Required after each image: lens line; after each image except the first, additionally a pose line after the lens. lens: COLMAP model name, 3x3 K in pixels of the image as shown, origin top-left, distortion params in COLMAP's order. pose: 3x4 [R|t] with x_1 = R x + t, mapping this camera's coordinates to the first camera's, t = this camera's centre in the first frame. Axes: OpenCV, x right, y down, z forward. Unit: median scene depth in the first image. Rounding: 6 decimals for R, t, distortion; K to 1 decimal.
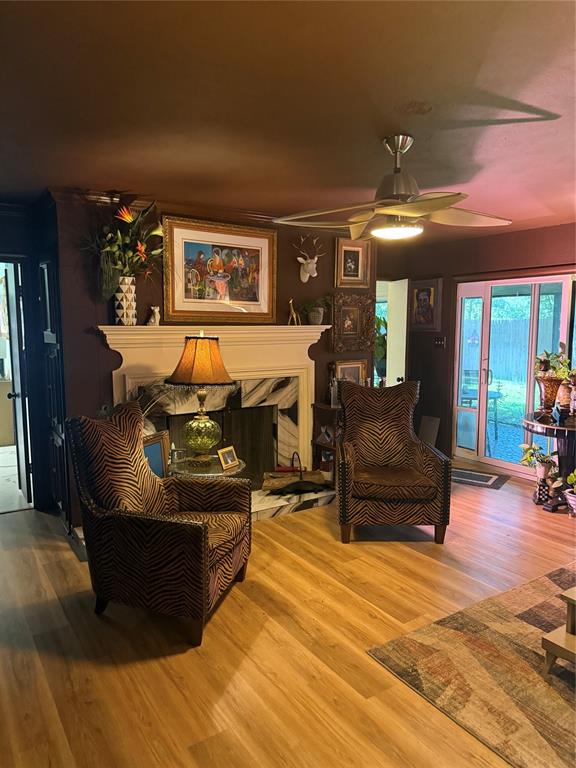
lens RADIAL K [[536.0, 0, 288.0], [0, 536.0, 384.0], [0, 0, 1]] dist [0.003477, 0.002392]
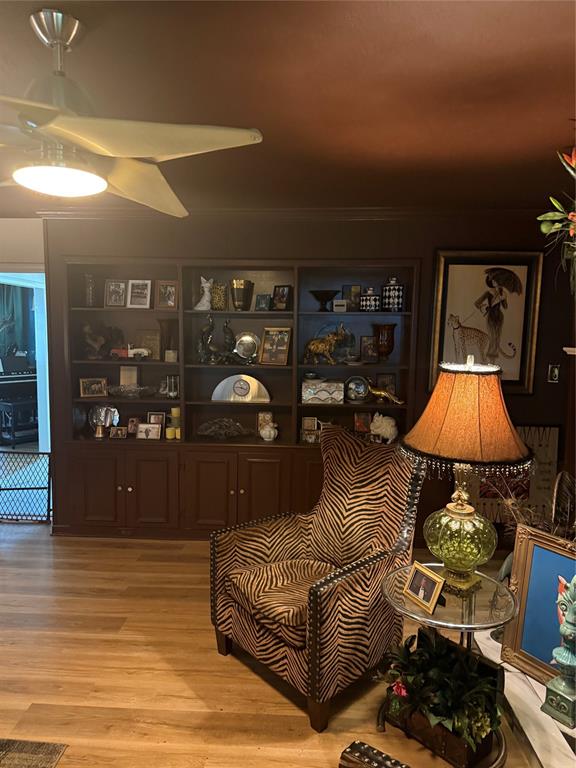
lens RADIAL K [[536.0, 0, 288.0], [0, 536.0, 384.0], [0, 0, 1]] dist [0.003477, 0.002392]
pose [[-0.562289, 0.084558, -0.822606, 0.595788], [-0.116009, 0.976855, 0.179711, -0.231577], [0.818763, 0.196480, -0.539465, 1.639525]]
